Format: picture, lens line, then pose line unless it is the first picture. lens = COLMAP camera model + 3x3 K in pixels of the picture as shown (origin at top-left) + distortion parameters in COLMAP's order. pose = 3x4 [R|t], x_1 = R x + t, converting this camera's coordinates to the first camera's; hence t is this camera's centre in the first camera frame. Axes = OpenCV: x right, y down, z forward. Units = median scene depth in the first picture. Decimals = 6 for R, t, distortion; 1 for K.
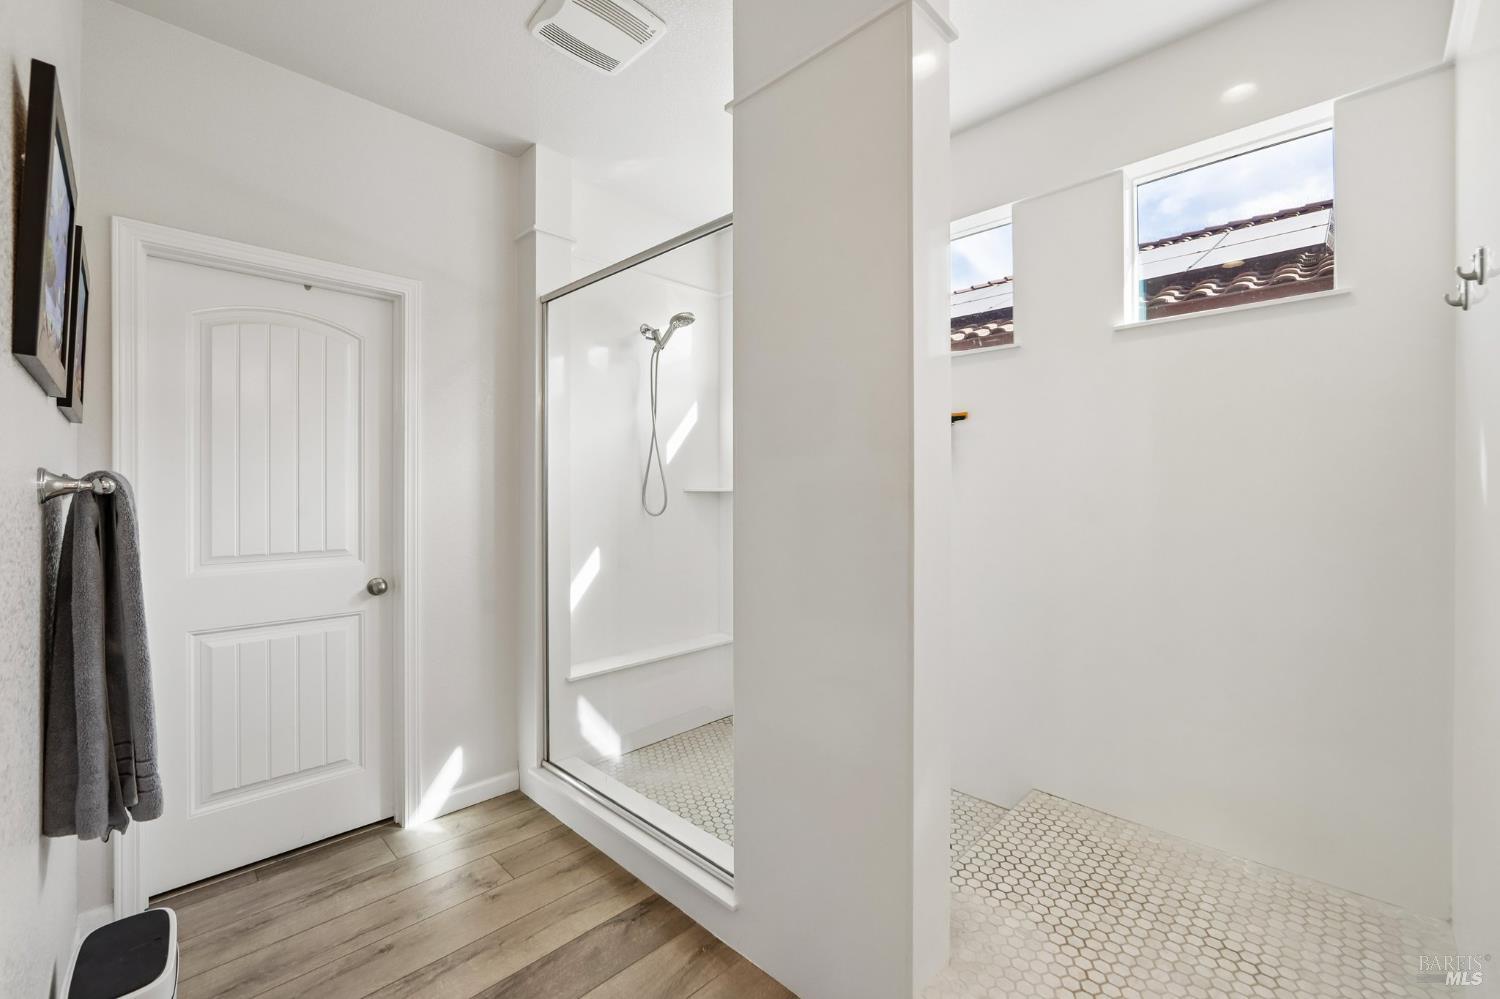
lens RADIAL K [[616.7, 0, 761.6], [0, 616.7, 489.4], [0, 0, 1]] dist [-0.009615, 0.000205]
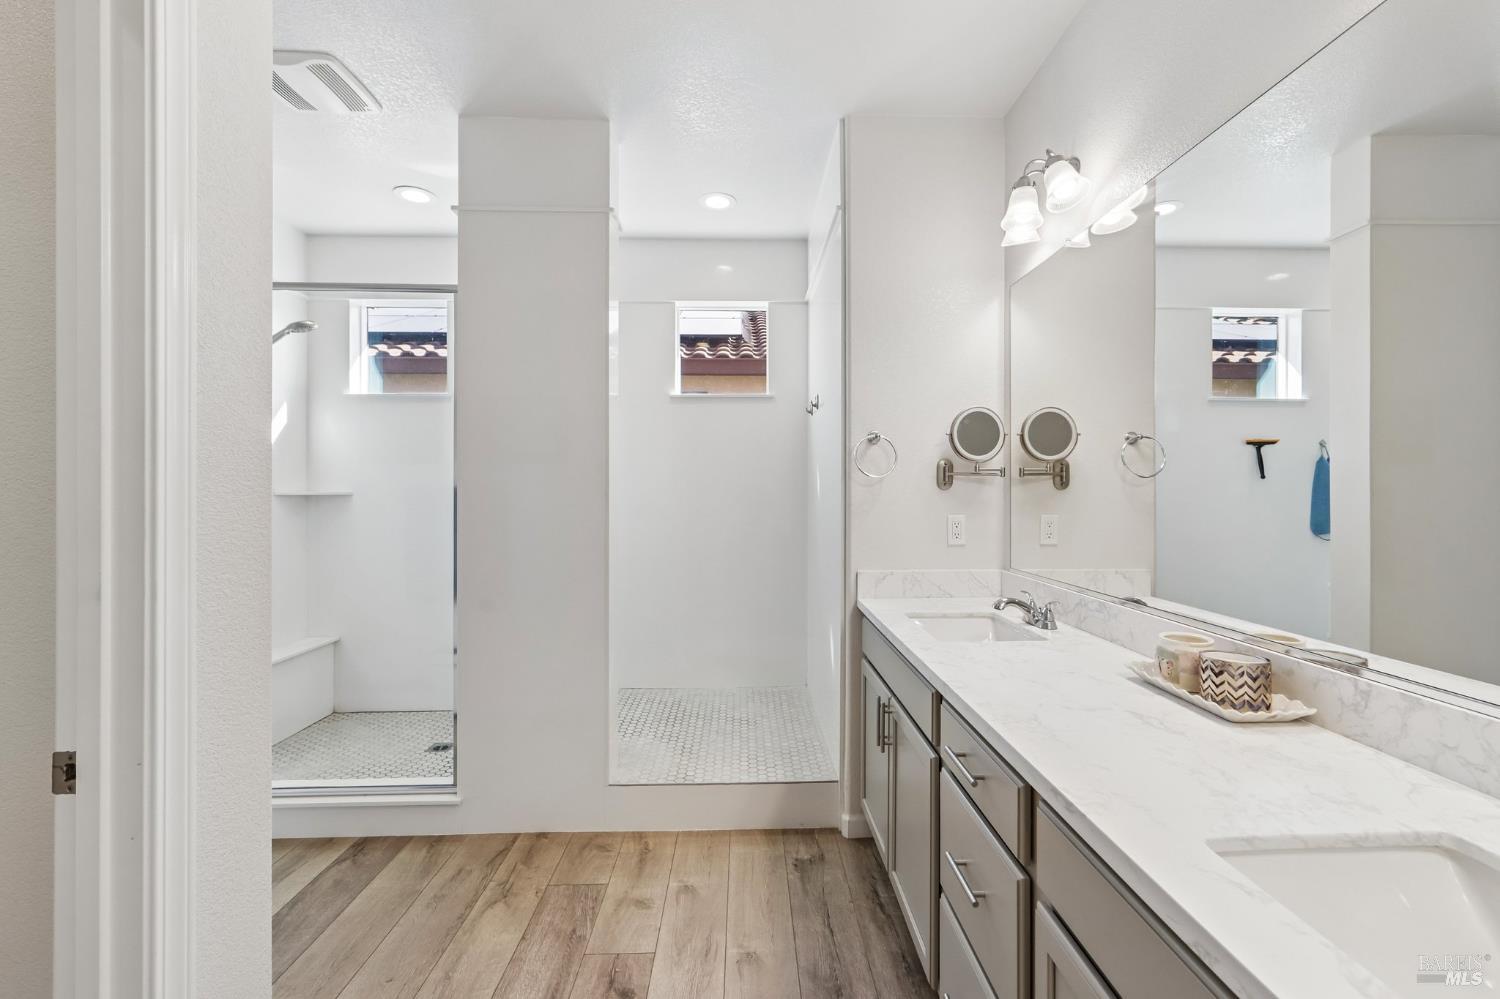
lens RADIAL K [[616.7, 0, 761.6], [0, 616.7, 489.4], [0, 0, 1]] dist [-0.009615, 0.000205]
pose [[0.695062, 0.003143, 0.718943, -0.549974], [0.000339, 0.999989, -0.004699, 0.002623], [-0.718950, 0.003510, 0.695053, -0.411349]]
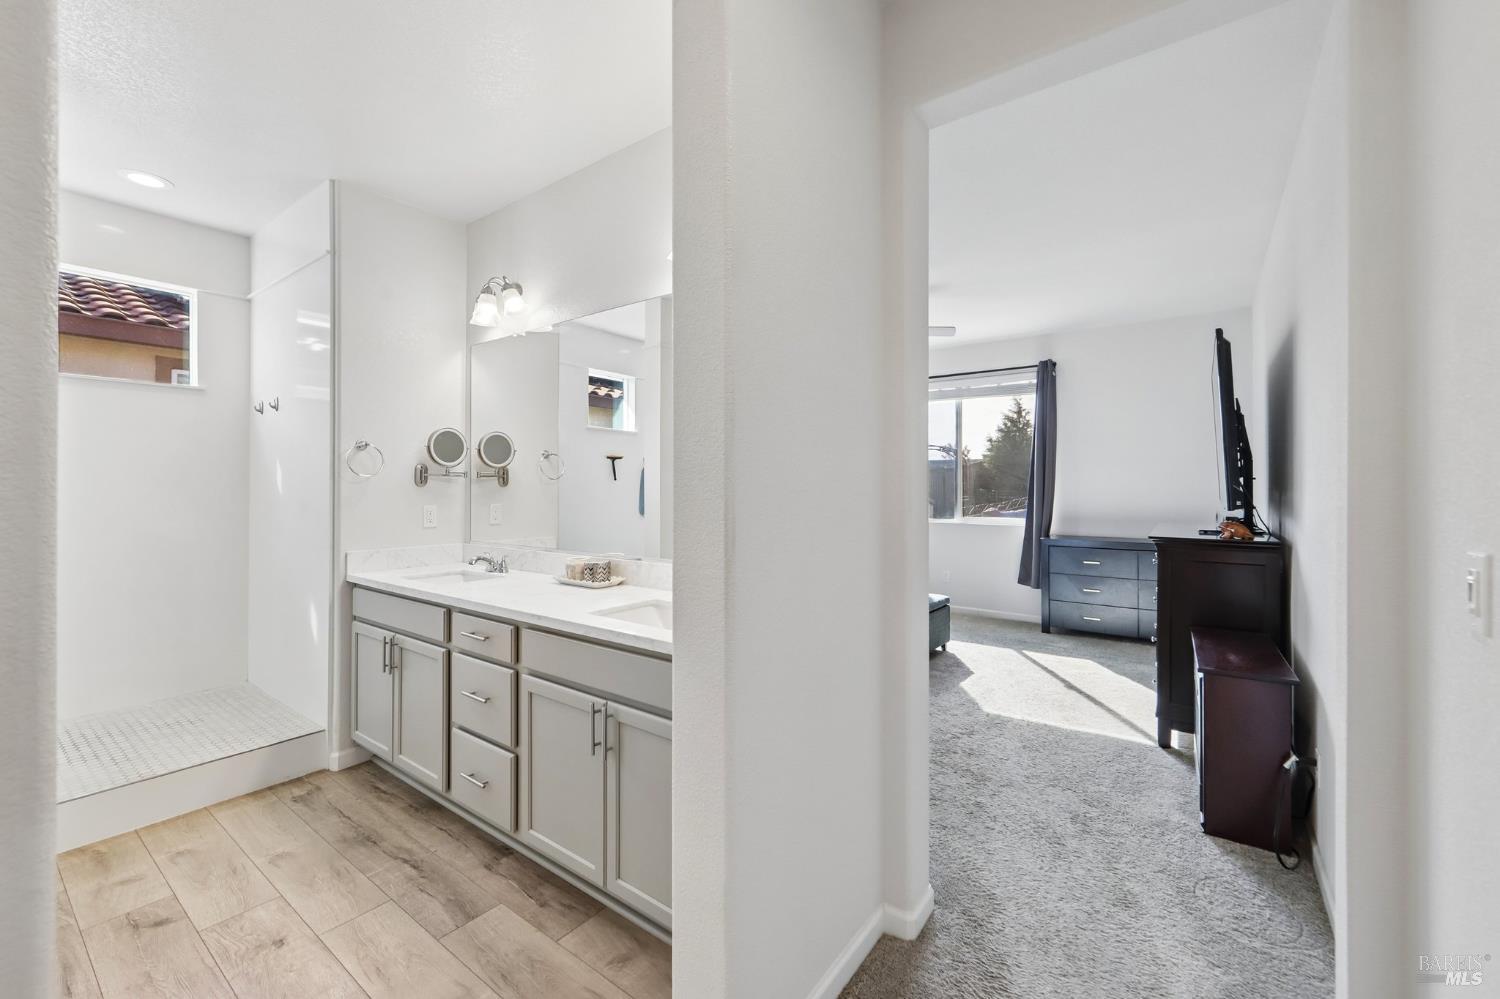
lens RADIAL K [[619.7, 0, 754.0], [0, 619.7, 491.6], [0, 0, 1]] dist [0.019709, 0.000205]
pose [[-0.126884, -0.002719, 0.991914, -1.269434], [0.000830, 0.999996, 0.002848, 0.007680], [-0.991917, 0.001184, -0.126881, -0.505008]]
